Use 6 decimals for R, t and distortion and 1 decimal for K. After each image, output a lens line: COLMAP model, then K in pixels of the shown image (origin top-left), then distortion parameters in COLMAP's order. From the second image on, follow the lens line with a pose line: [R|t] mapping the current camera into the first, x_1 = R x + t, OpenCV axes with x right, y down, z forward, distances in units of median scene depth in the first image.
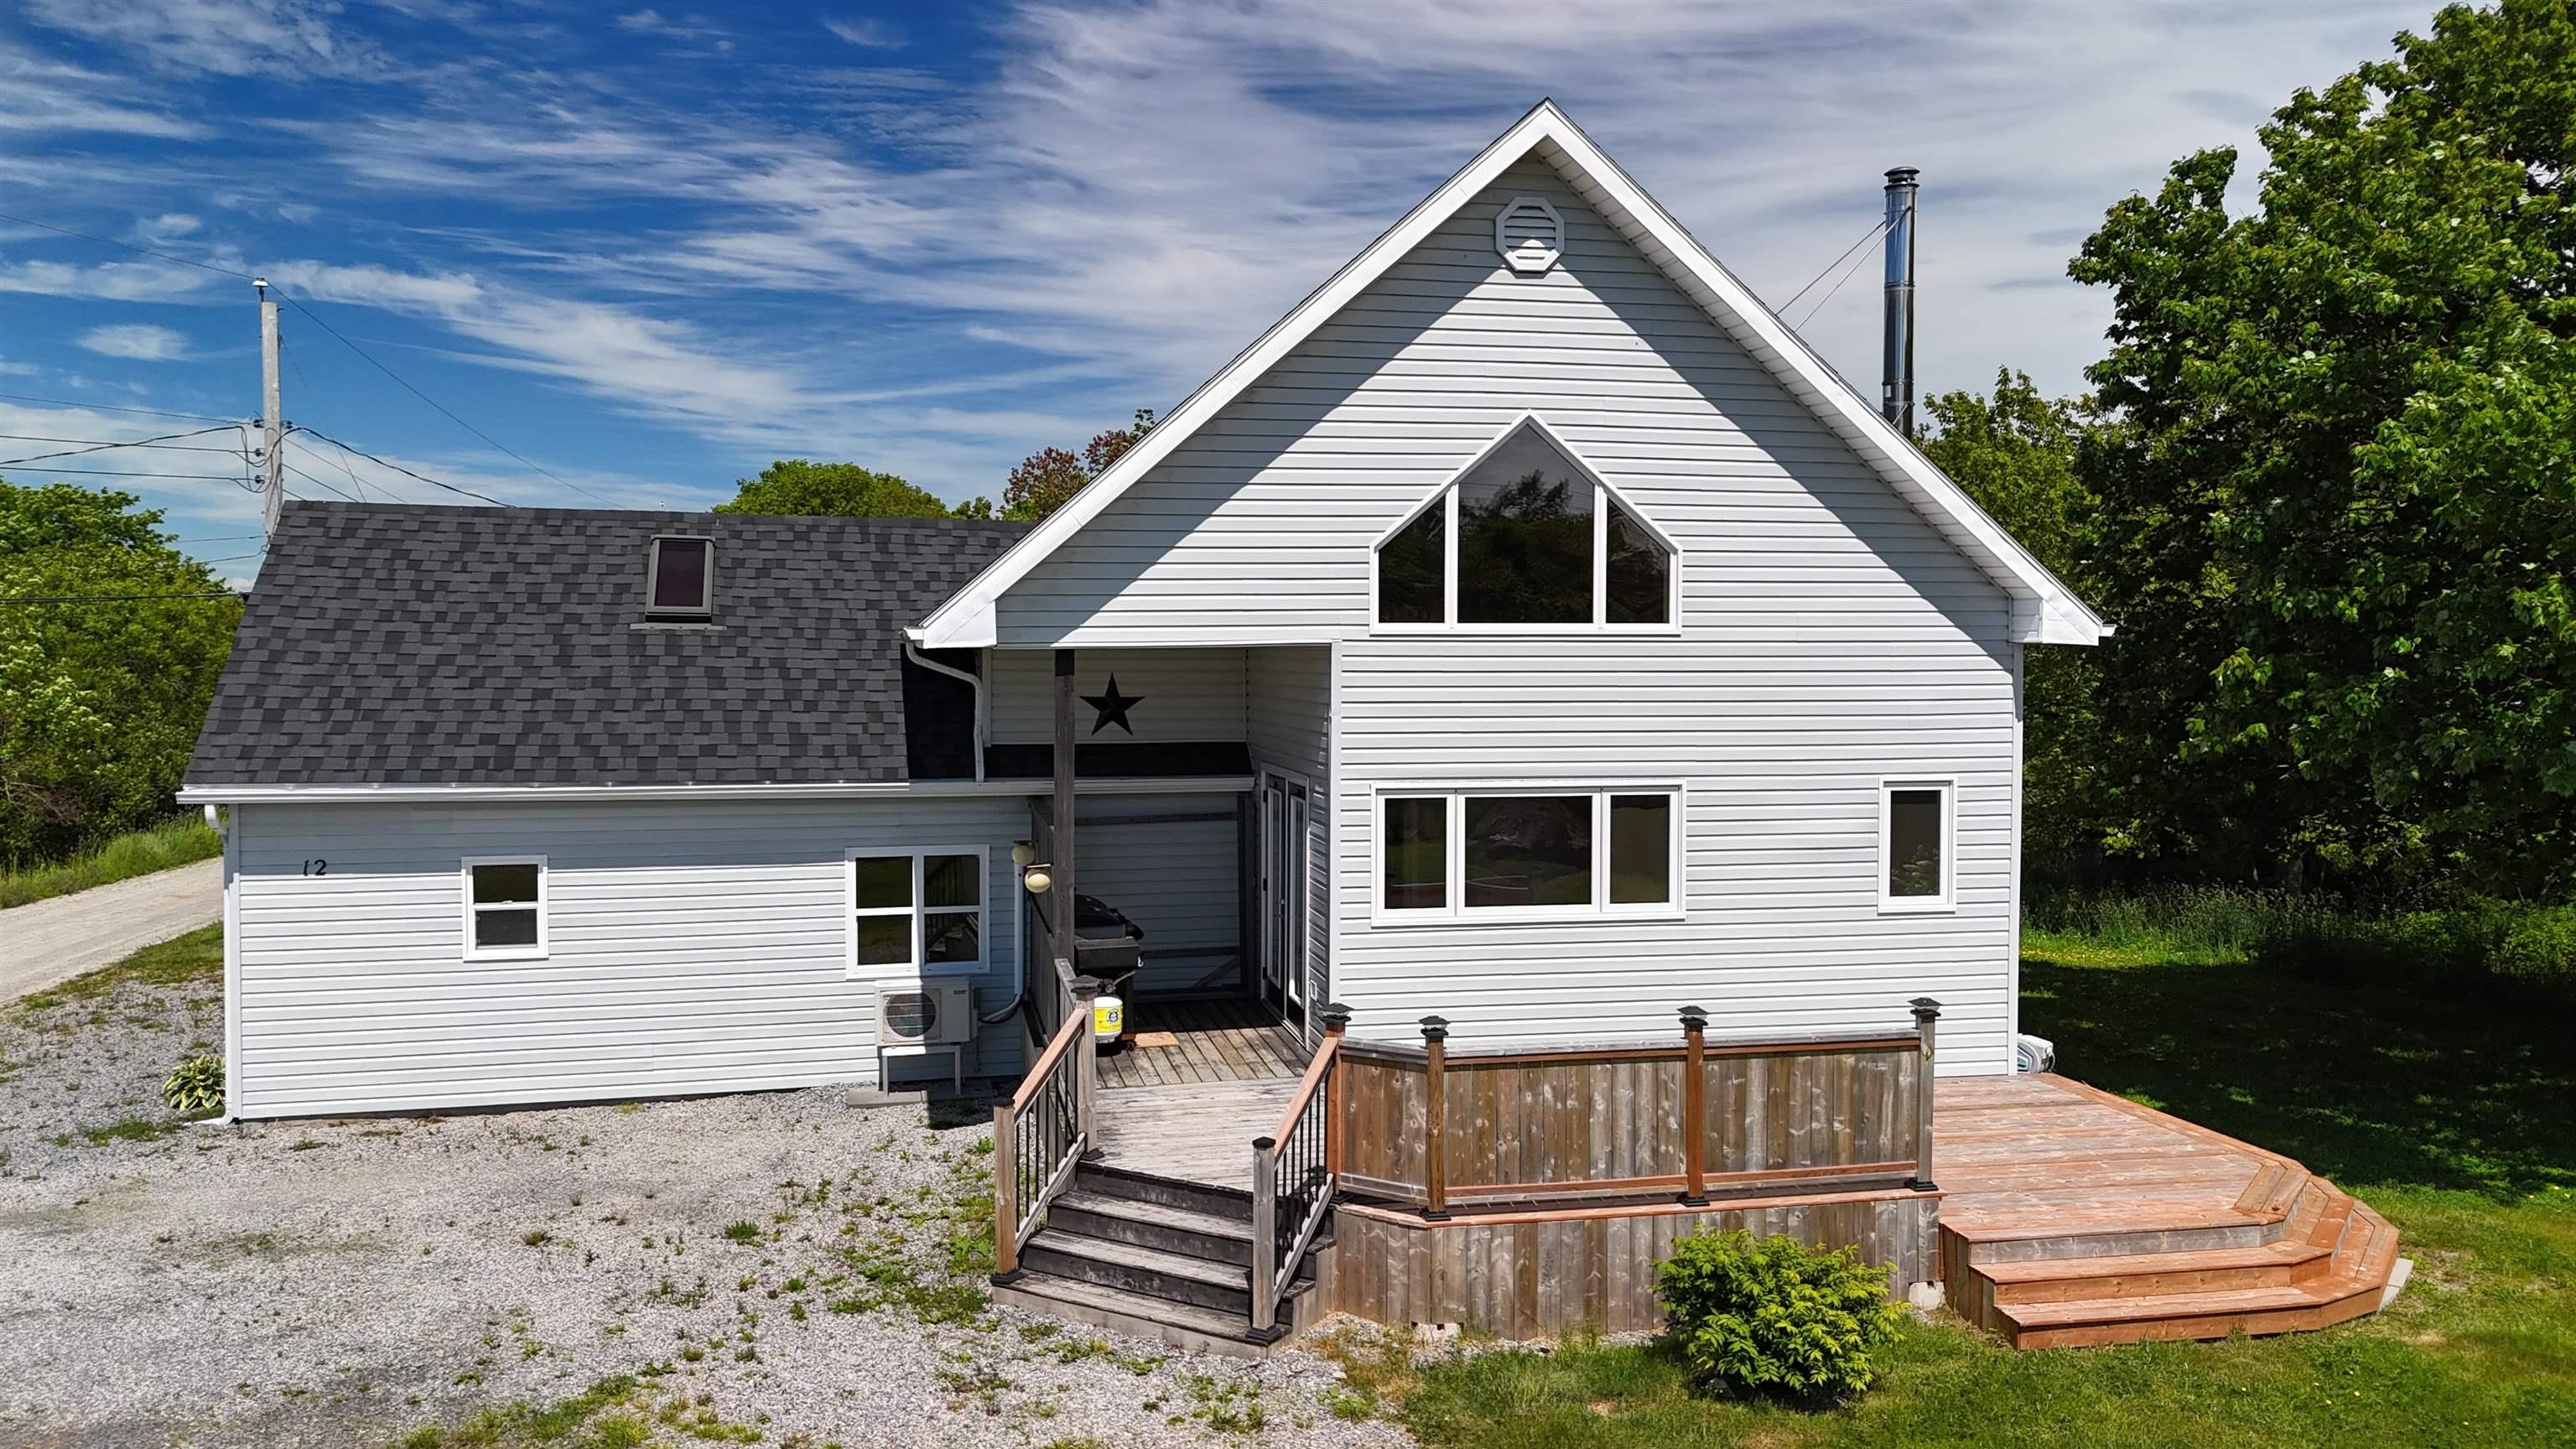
lens RADIAL K [[1904.3, 0, 1295.4], [0, 1904.3, 716.5], [0, 0, 1]] dist [0.066244, -0.076866]
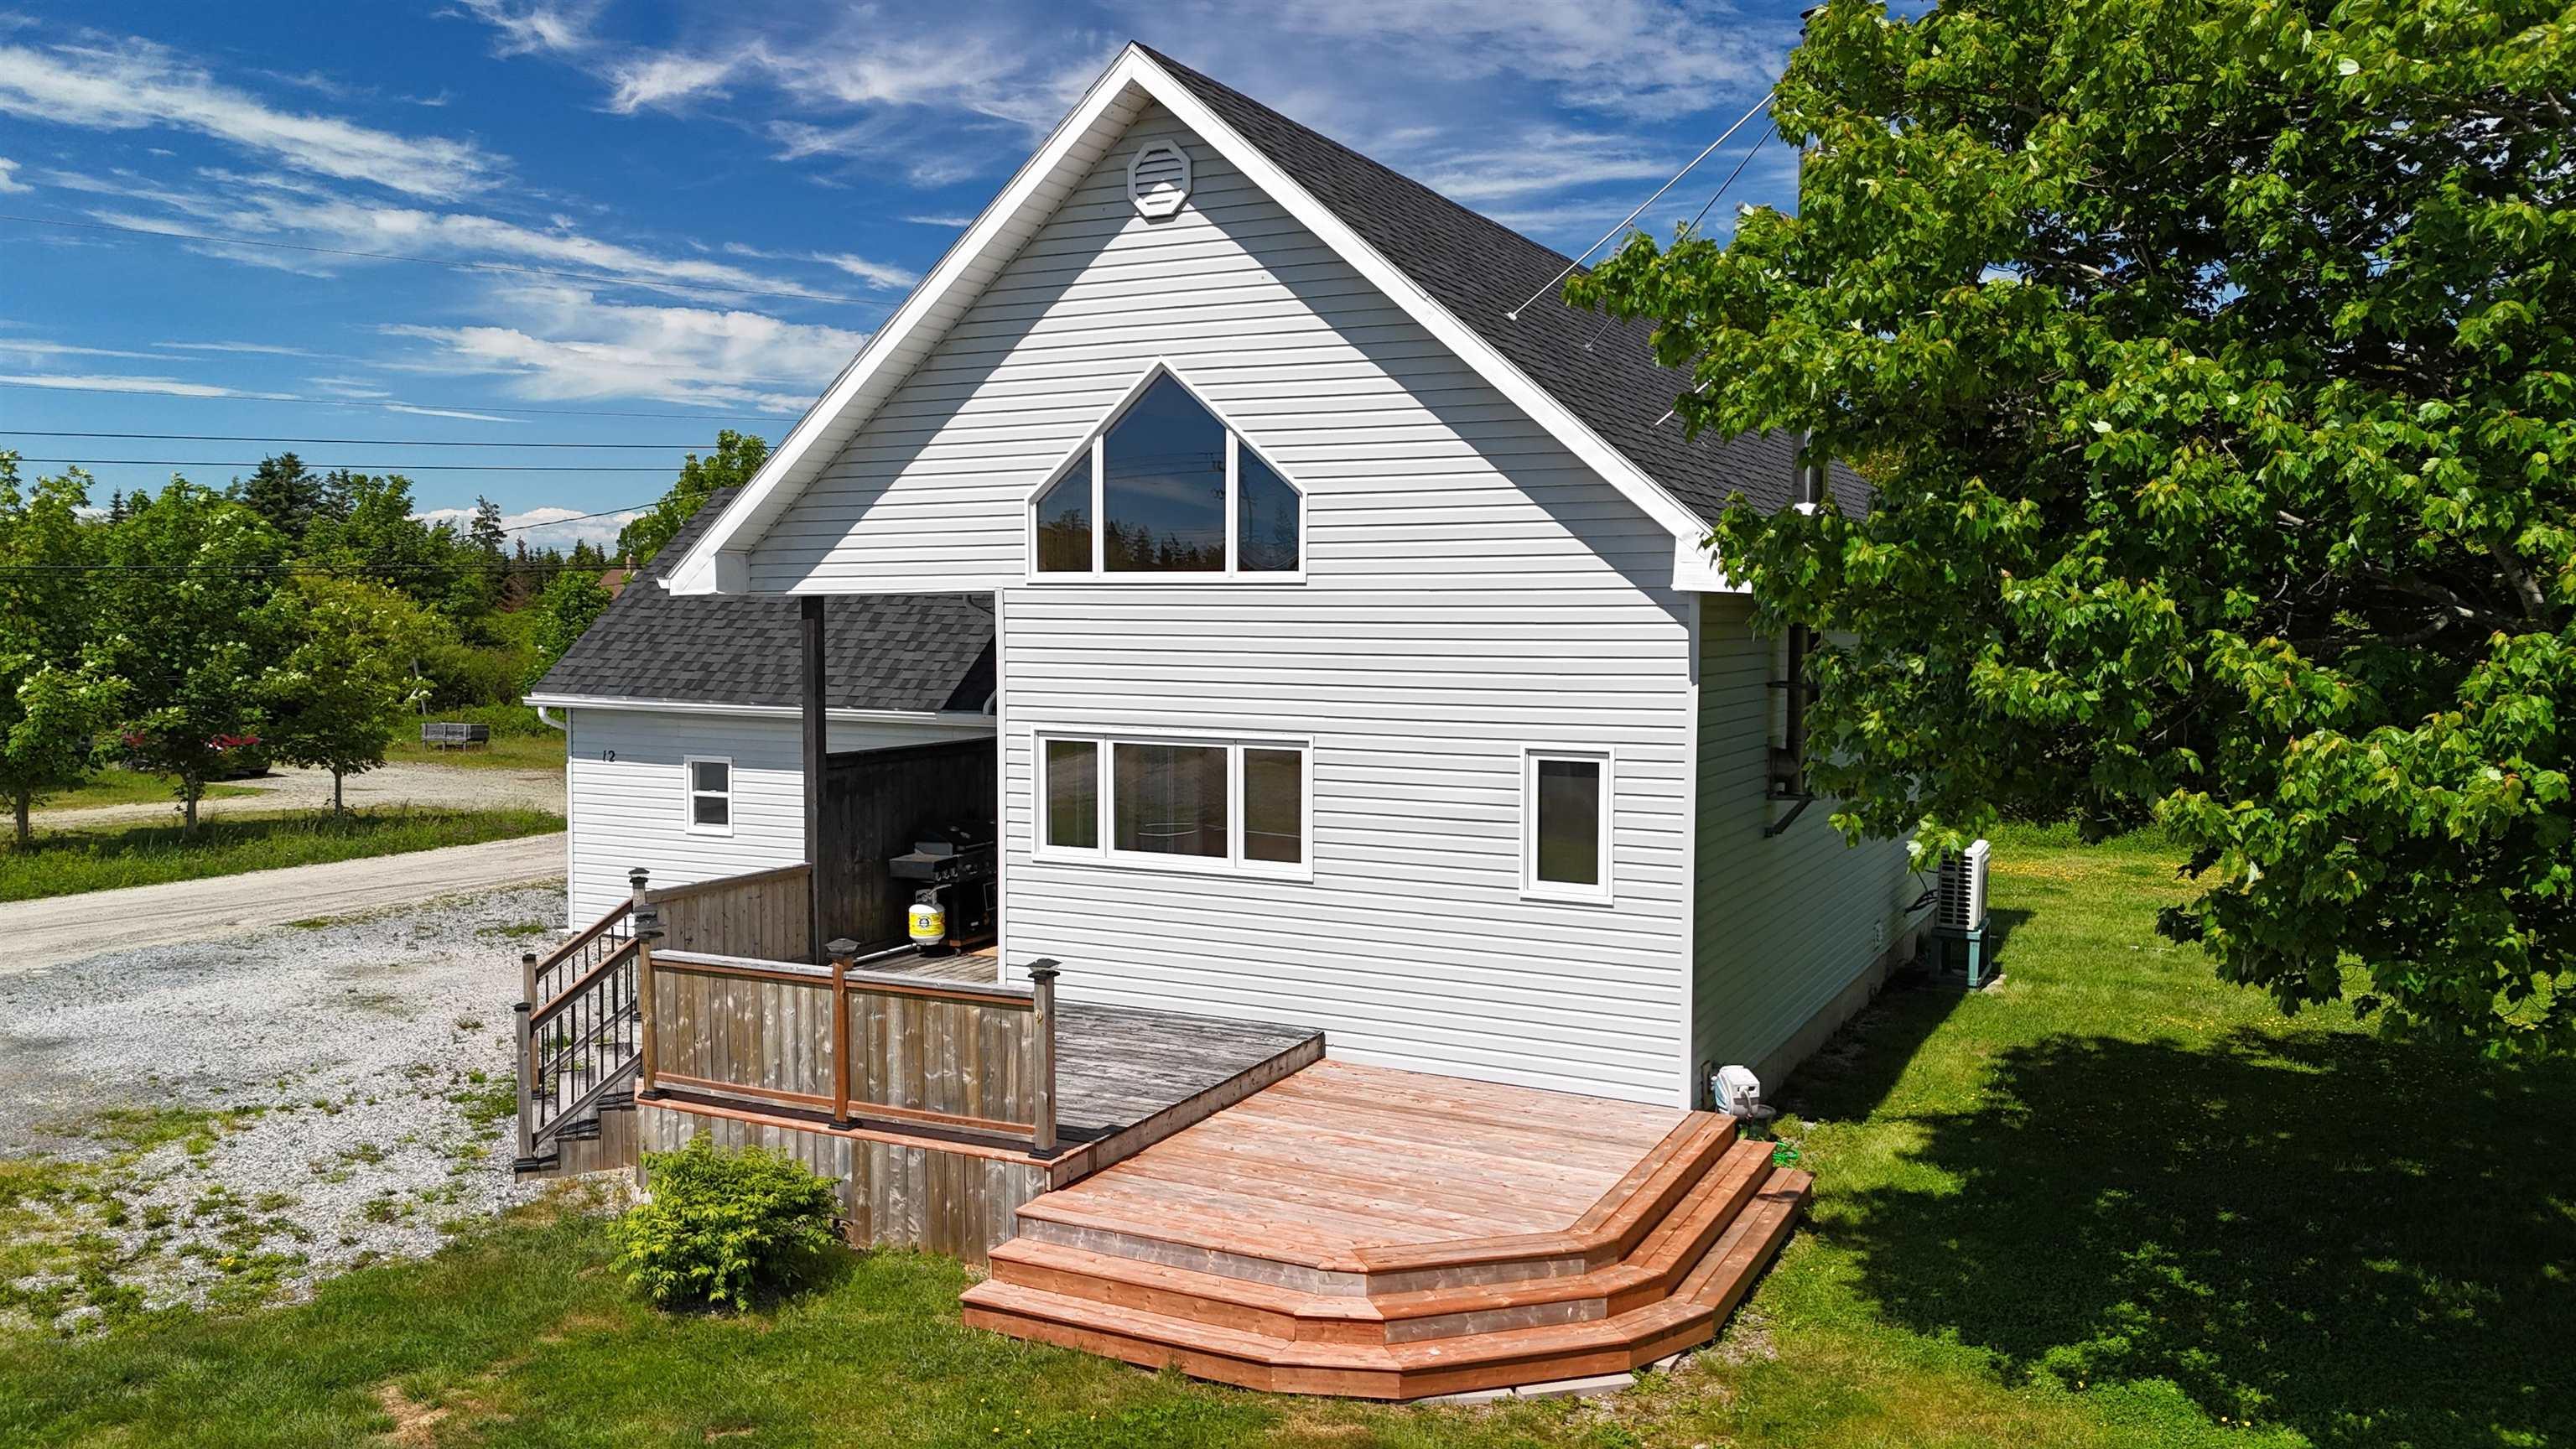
lens RADIAL K [[1904.3, 0, 1305.9], [0, 1904.3, 730.5], [0, 0, 1]] dist [0.066244, -0.076866]
pose [[0.779229, 0.043983, -0.625194, 0.814908], [-0.023868, 0.998893, 0.040525, -0.008086], [0.626285, -0.016656, 0.779416, 0.269852]]
